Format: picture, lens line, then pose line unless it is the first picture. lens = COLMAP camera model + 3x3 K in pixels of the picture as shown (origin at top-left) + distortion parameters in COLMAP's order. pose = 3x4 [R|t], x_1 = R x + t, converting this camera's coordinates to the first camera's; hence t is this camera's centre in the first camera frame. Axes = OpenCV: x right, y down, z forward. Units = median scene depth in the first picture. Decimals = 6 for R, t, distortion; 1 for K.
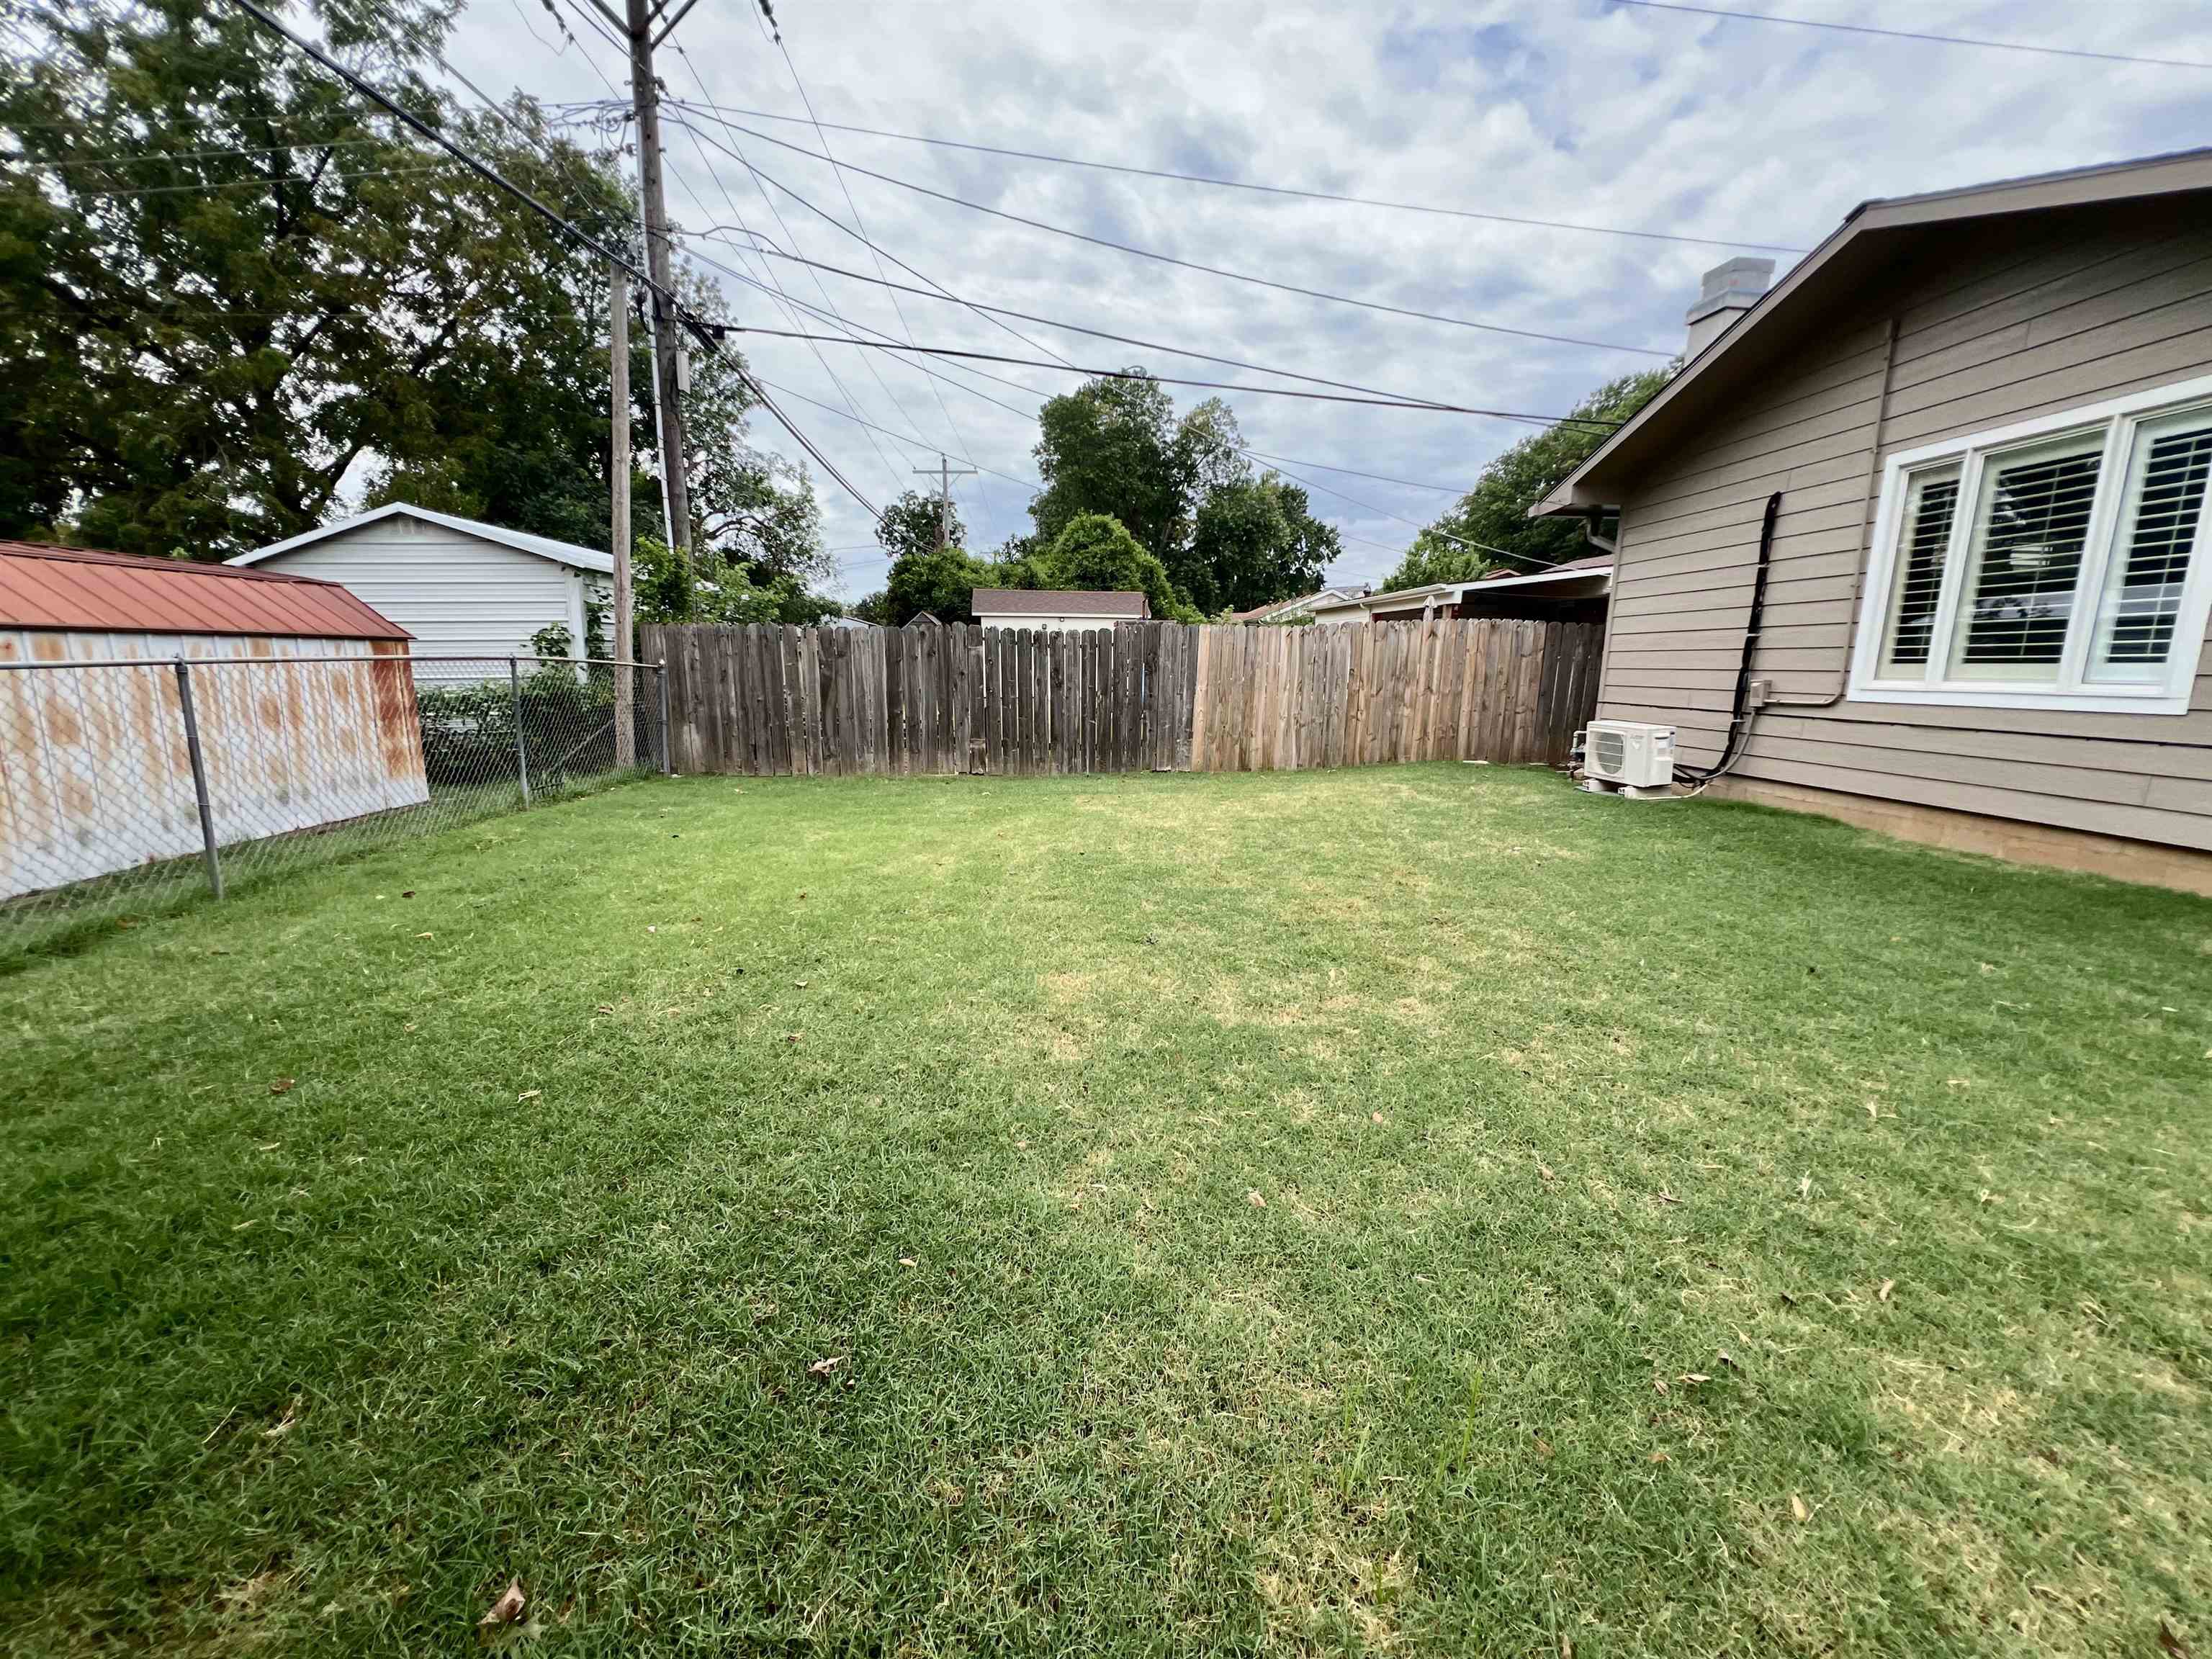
lens RADIAL K [[895.2, 0, 1101.3], [0, 895.2, 824.0], [0, 0, 1]] dist [0.001381, -0.000413]
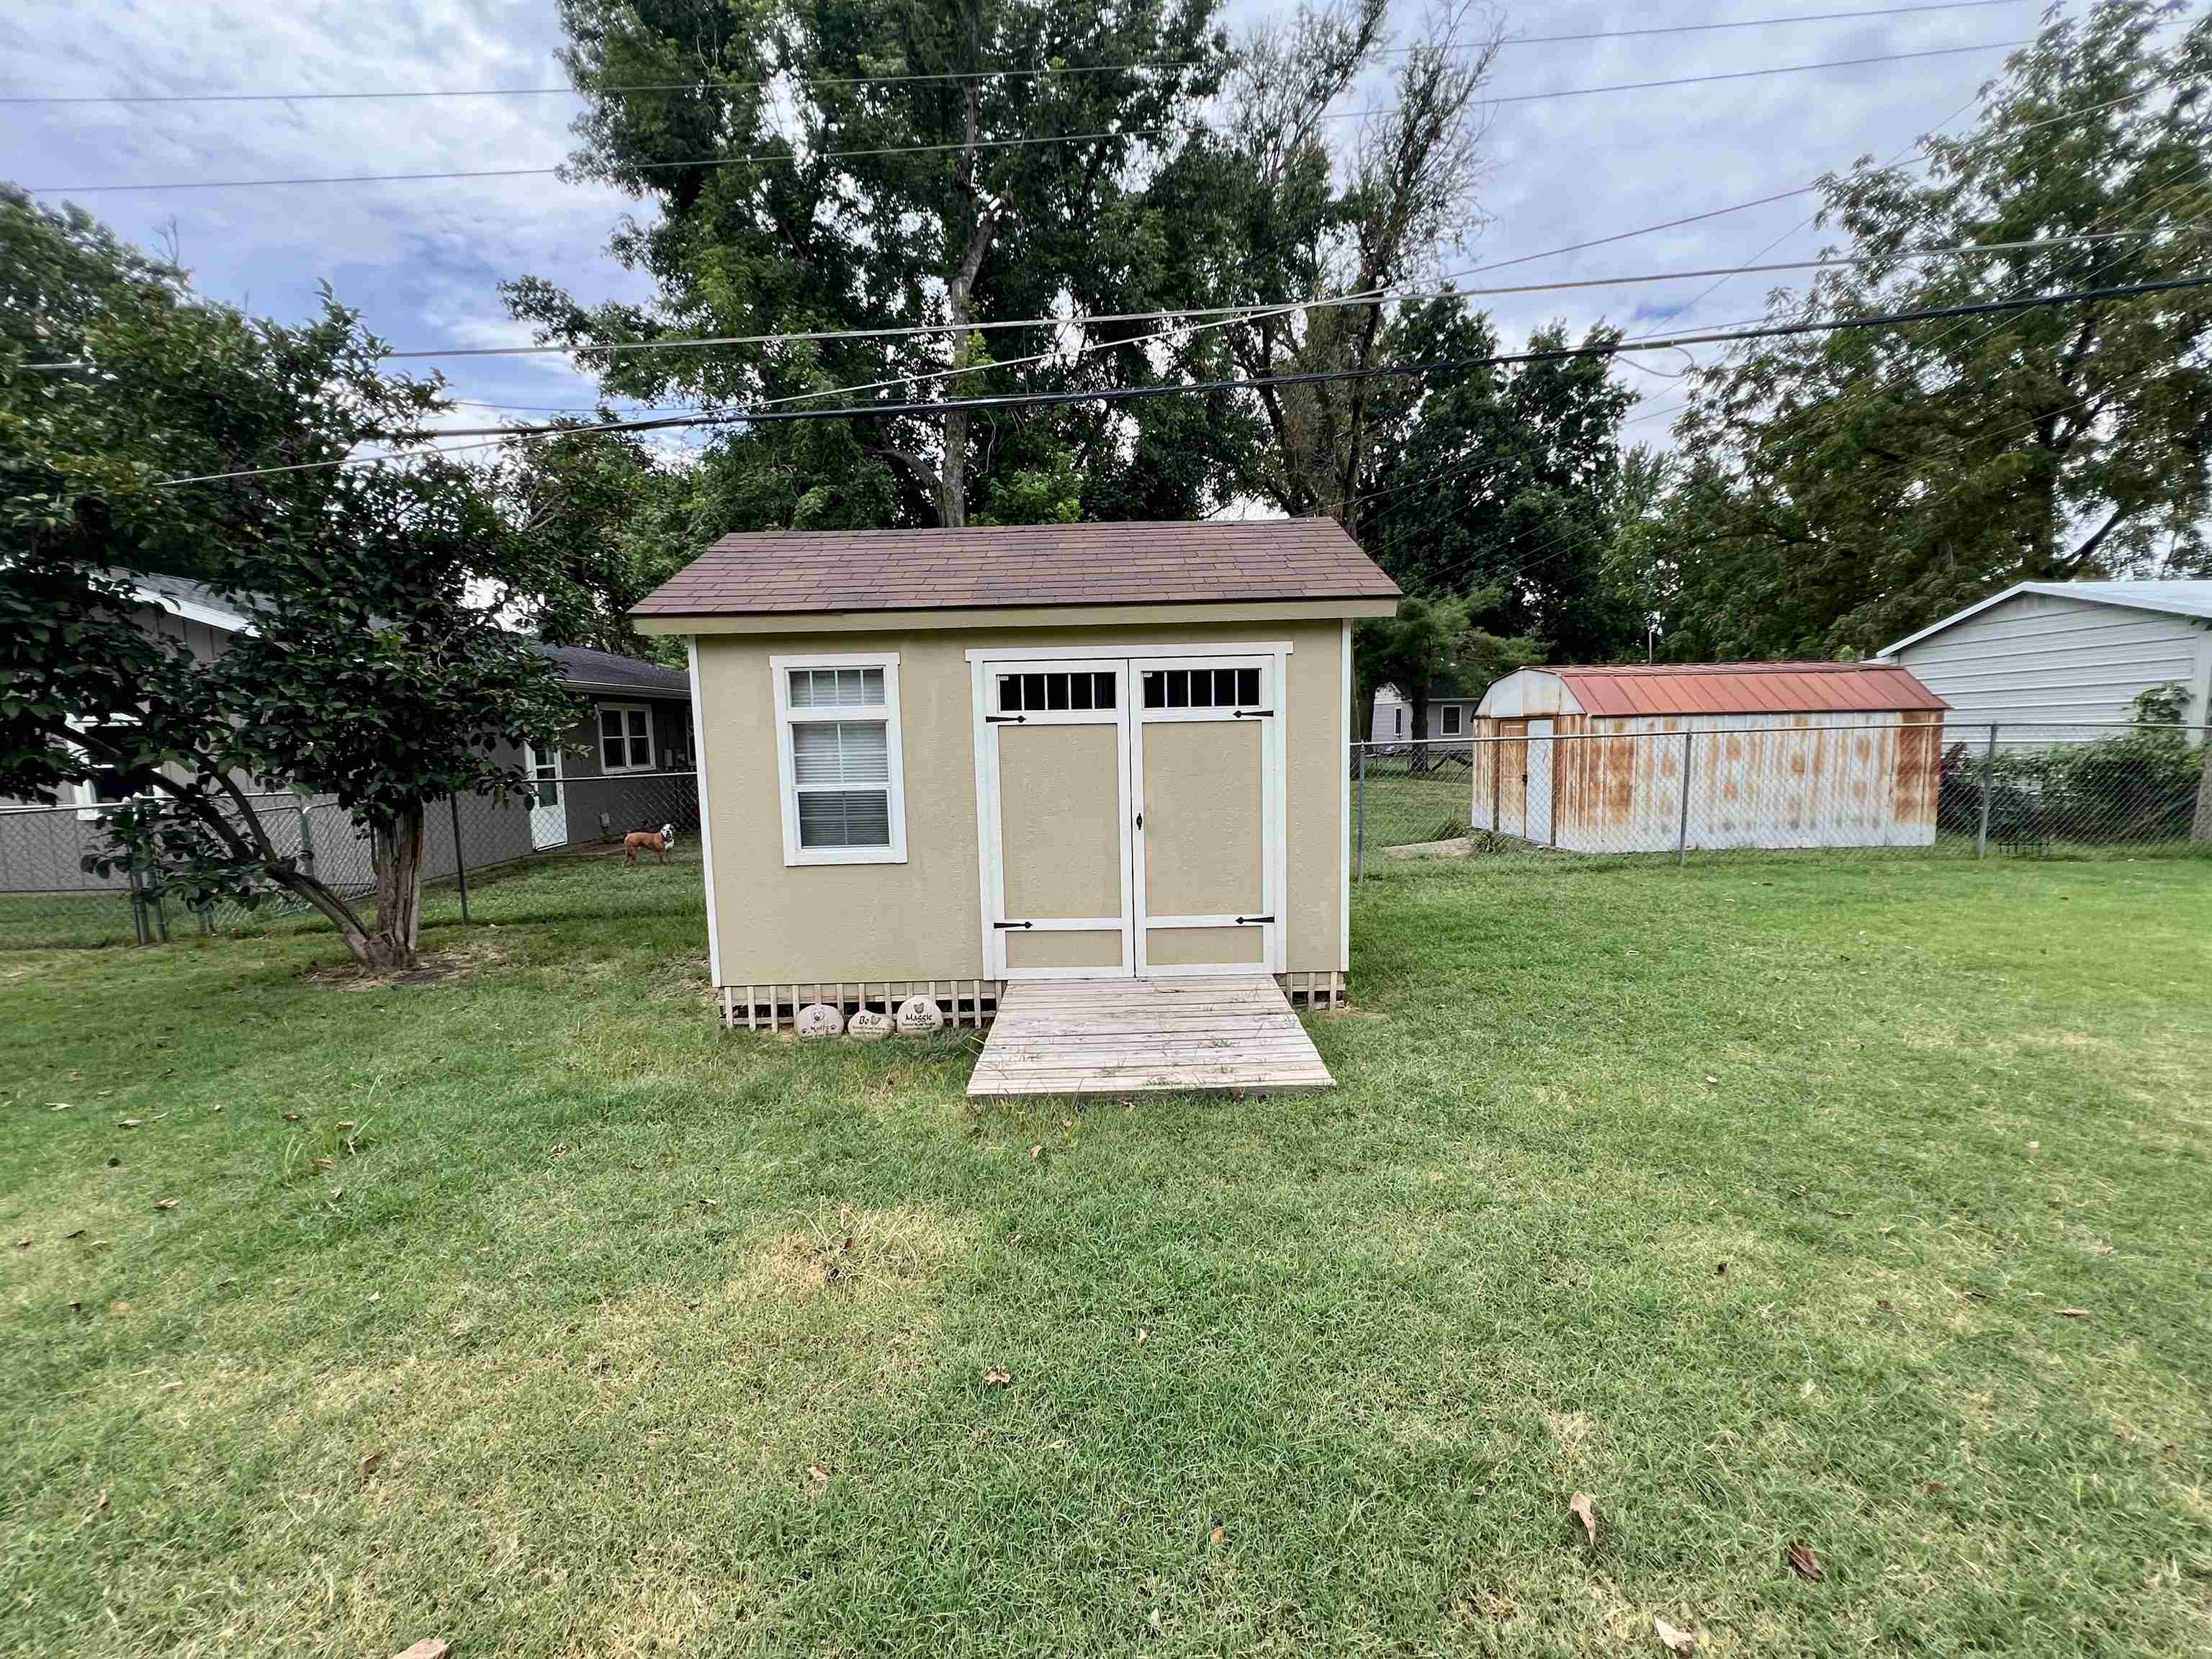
lens RADIAL K [[895.2, 0, 1093.7], [0, 895.2, 828.4], [0, 0, 1]] dist [0.001381, -0.000413]
pose [[-0.039653, 0.101066, -0.994089, 0.440194], [-0.162777, 0.980928, 0.106221, 0.005783], [0.985866, 0.166027, -0.022446, -0.054942]]
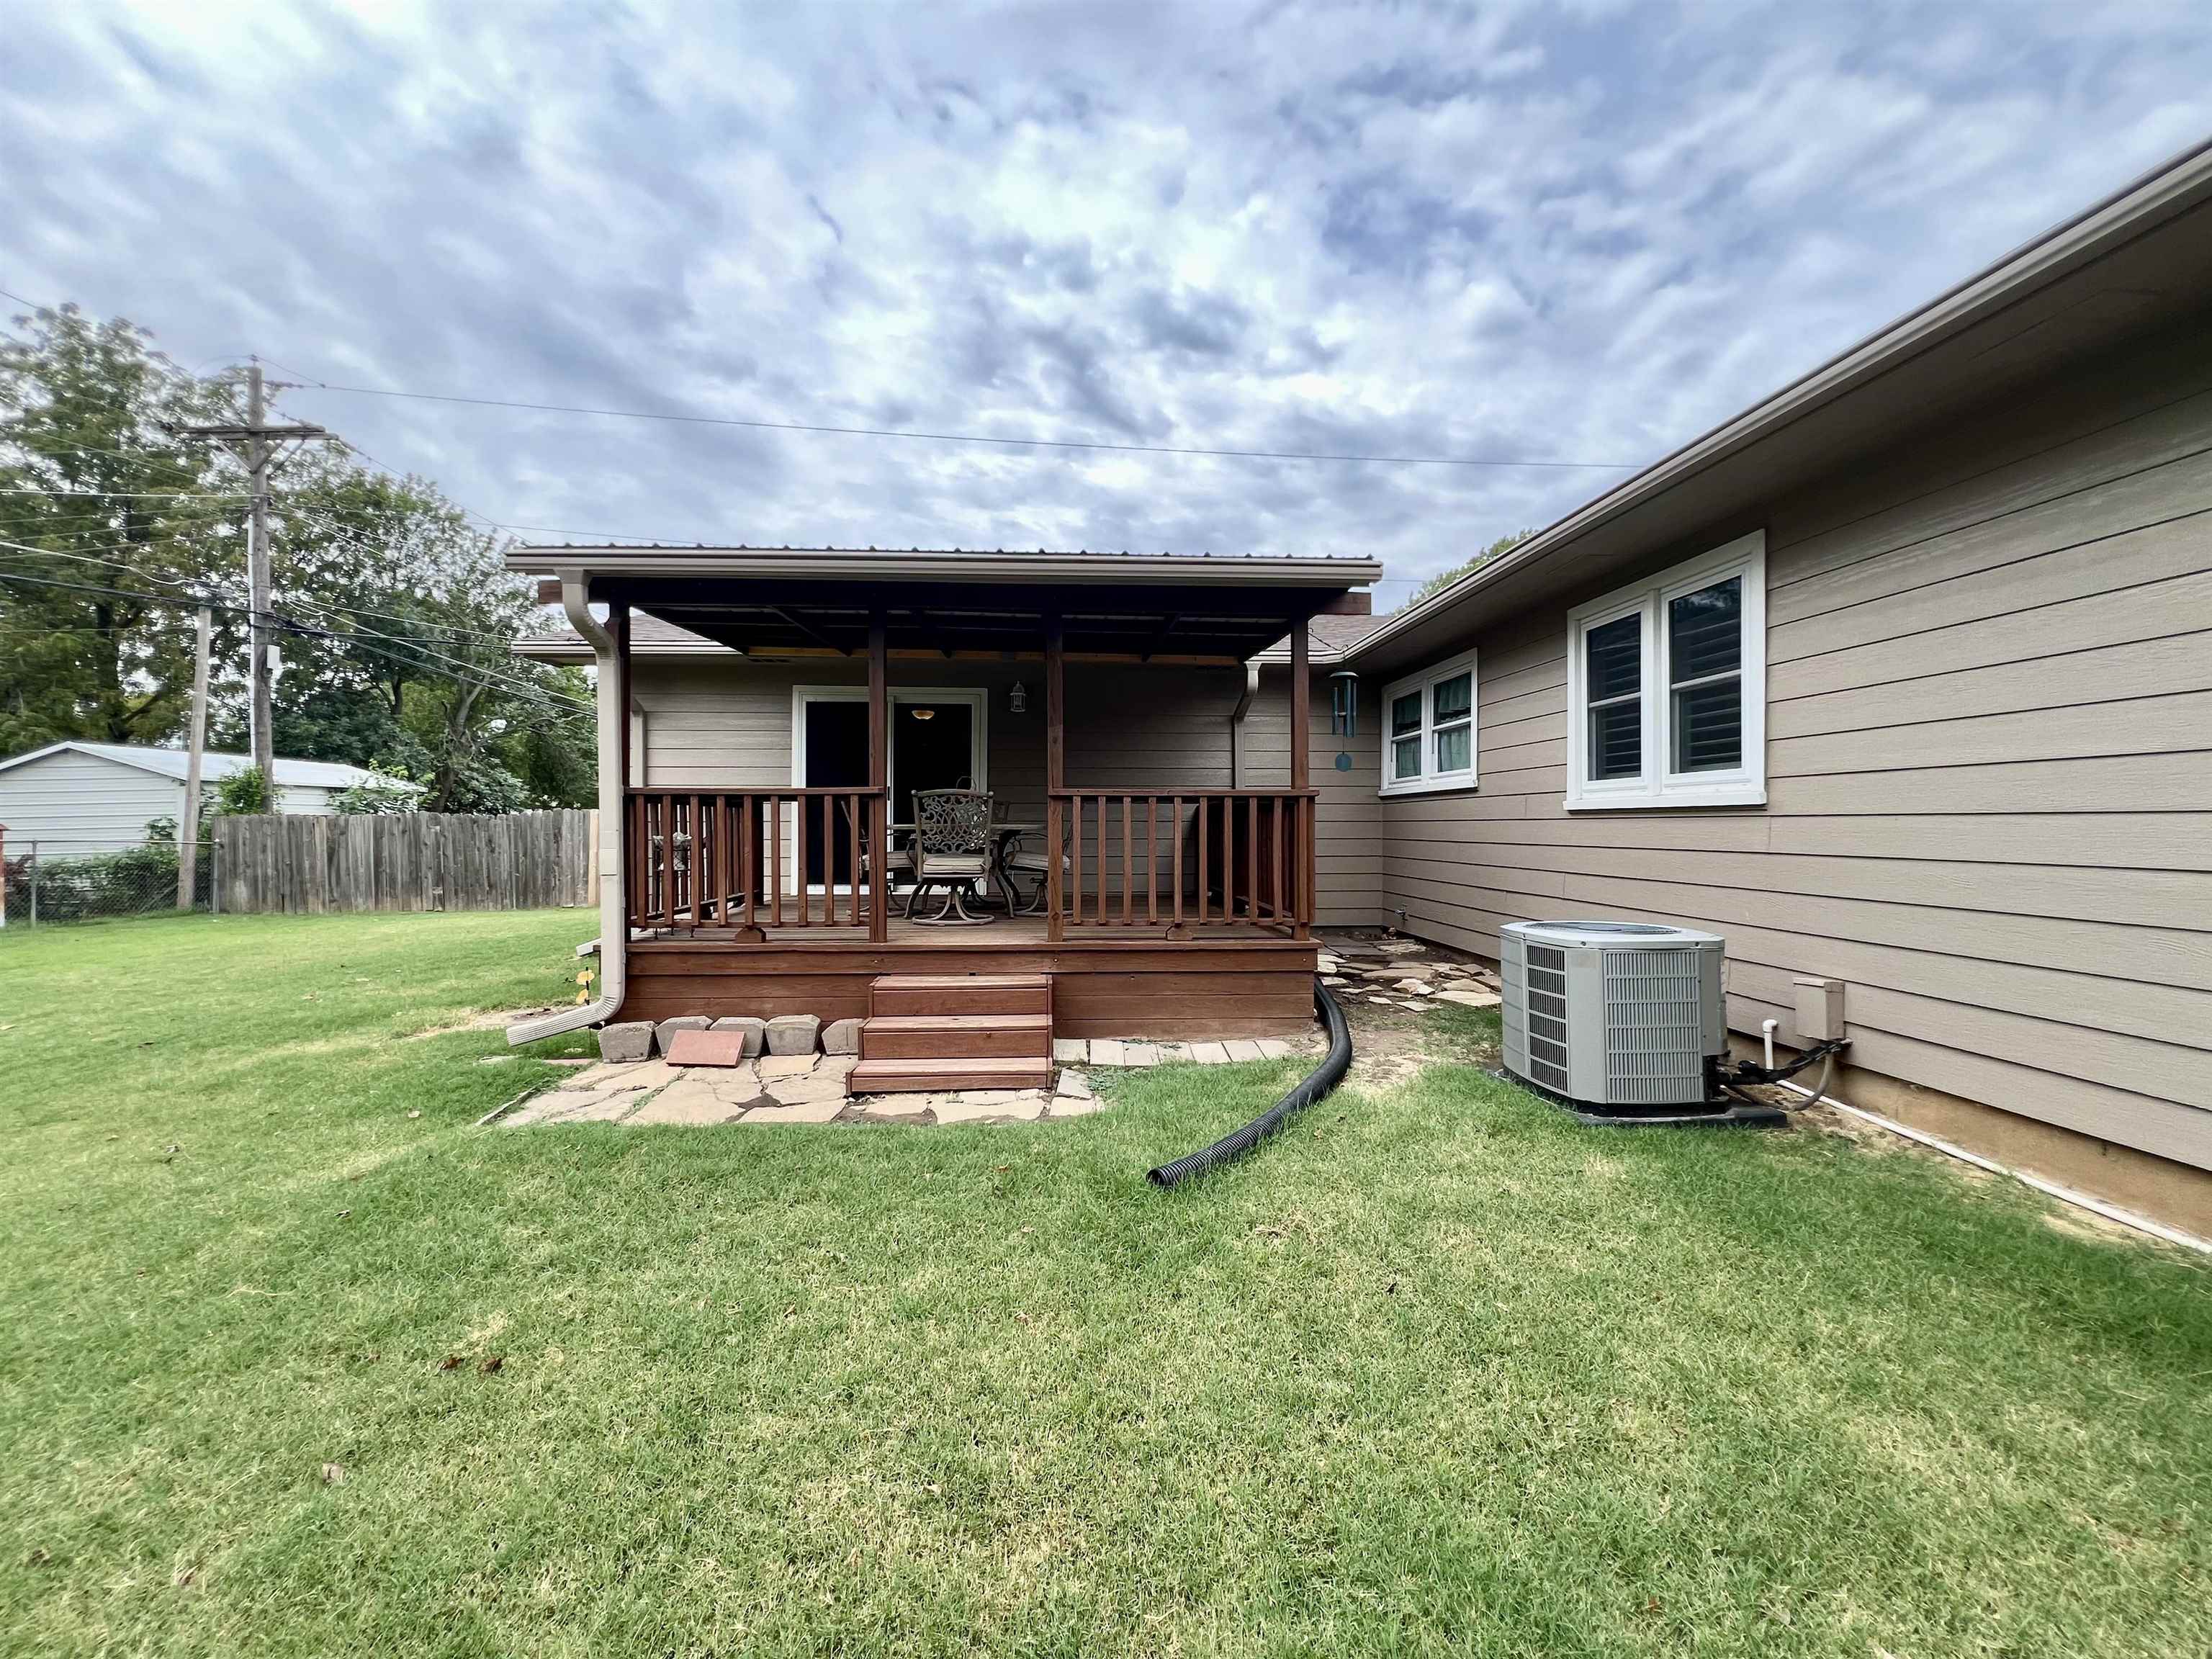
lens RADIAL K [[889.6, 0, 1112.5], [0, 889.6, 824.6], [0, 0, 1]] dist [-0.004693, -0.000337]
pose [[0.999846, -0.017003, 0.004335, 1.187736], [0.017503, 0.983960, -0.177531, 0.101007], [-0.001246, 0.177579, 0.984106, -0.565906]]
